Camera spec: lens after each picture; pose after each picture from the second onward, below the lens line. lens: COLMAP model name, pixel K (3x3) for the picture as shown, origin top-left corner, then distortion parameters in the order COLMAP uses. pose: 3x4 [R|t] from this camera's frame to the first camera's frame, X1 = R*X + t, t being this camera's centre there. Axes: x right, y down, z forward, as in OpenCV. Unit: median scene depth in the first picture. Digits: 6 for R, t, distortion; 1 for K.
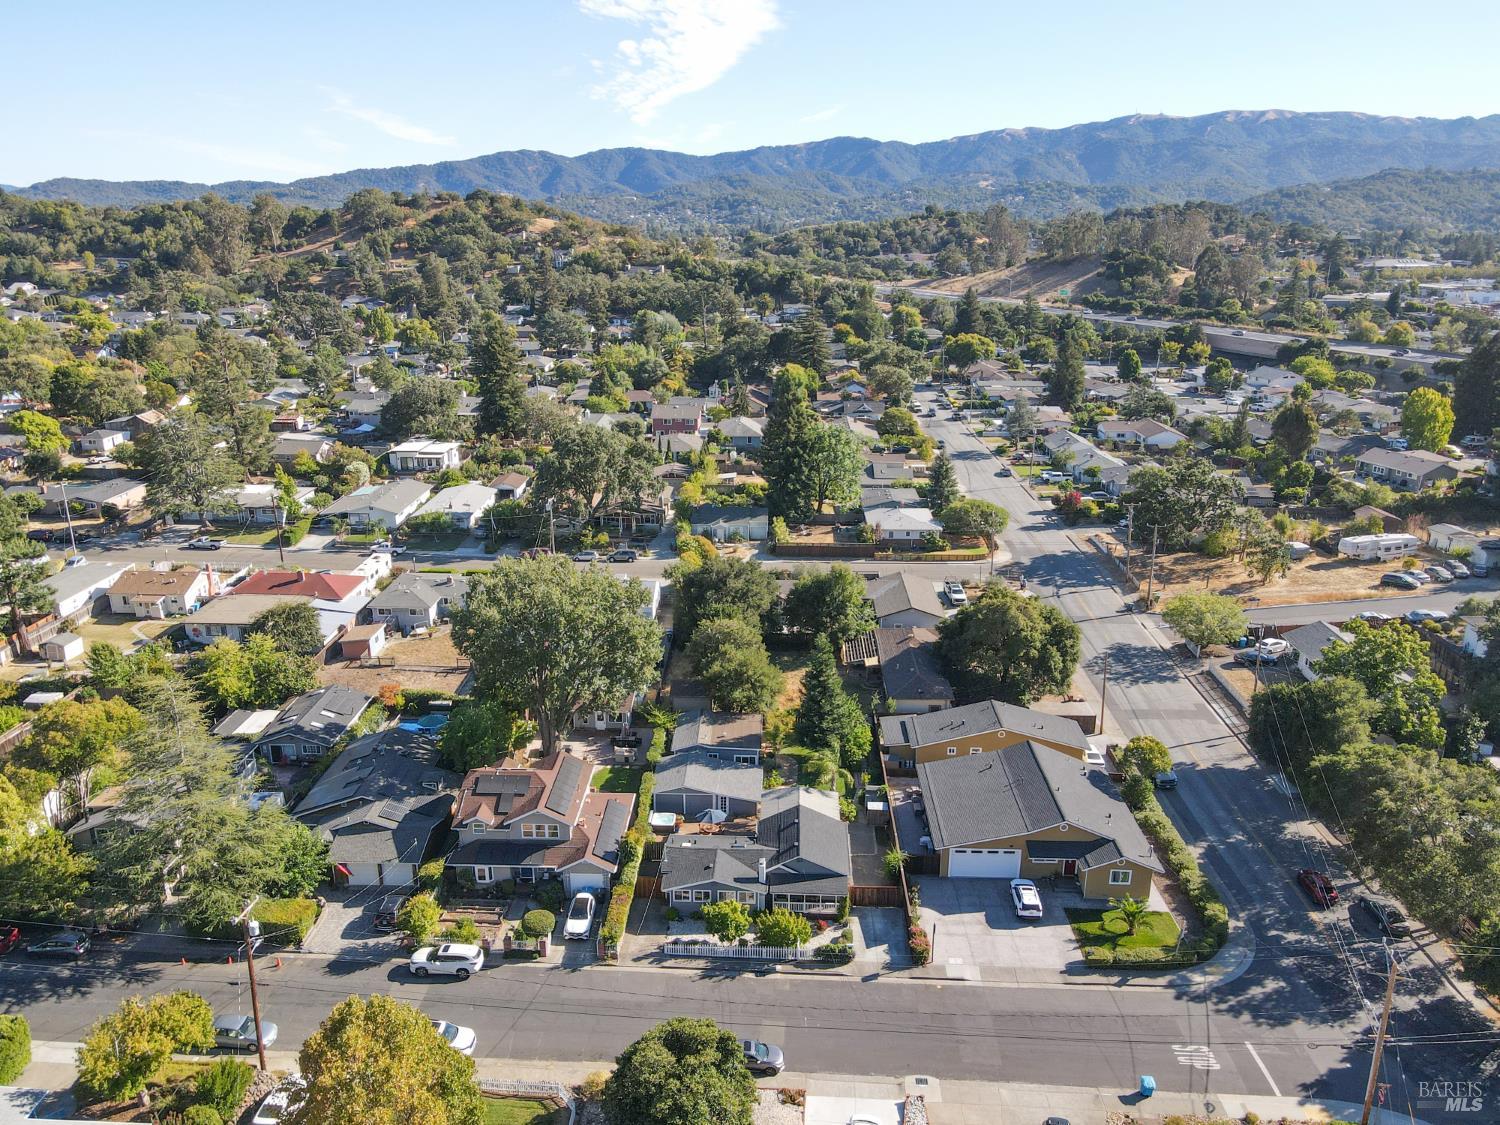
lens RADIAL K [[1099.5, 0, 746.6], [0, 1099.5, 565.1], [0, 0, 1]] dist [0.013987, 0.002712]
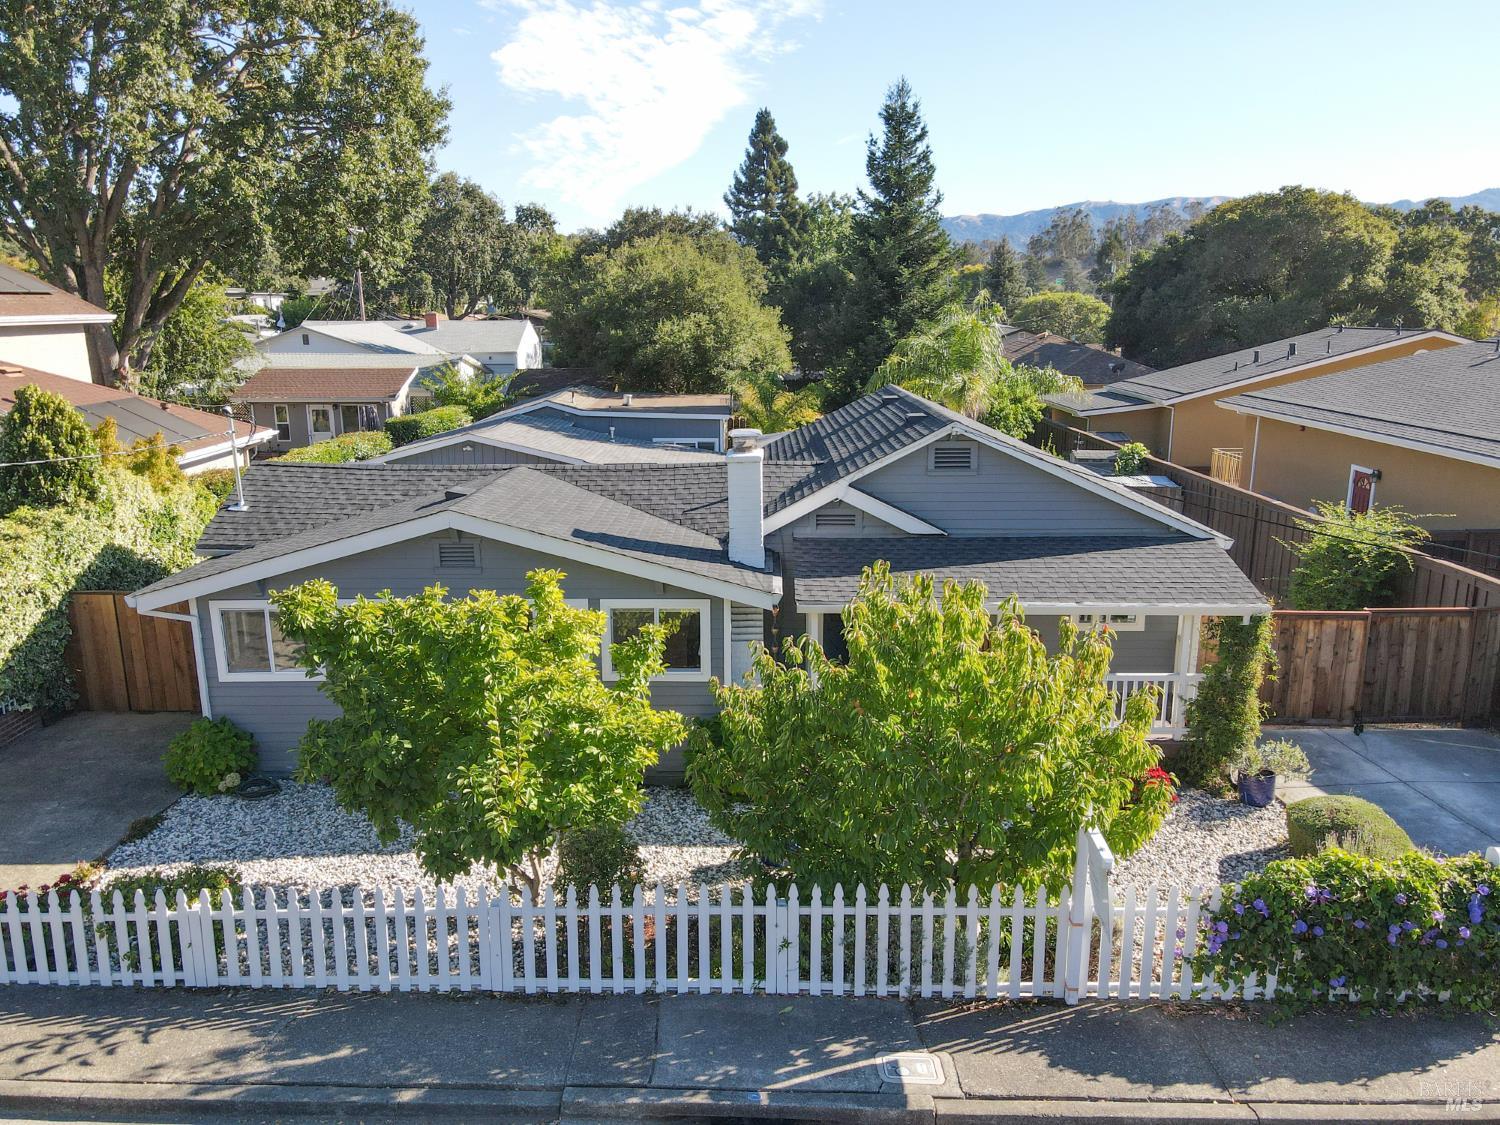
lens RADIAL K [[1099.5, 0, 746.6], [0, 1099.5, 565.1], [0, 0, 1]] dist [0.013987, 0.002712]
pose [[0.999440, -0.013451, 0.030630, 0.008626], [0.015763, 0.996942, -0.076537, 0.291423], [-0.029506, 0.076977, 0.996596, 0.800210]]
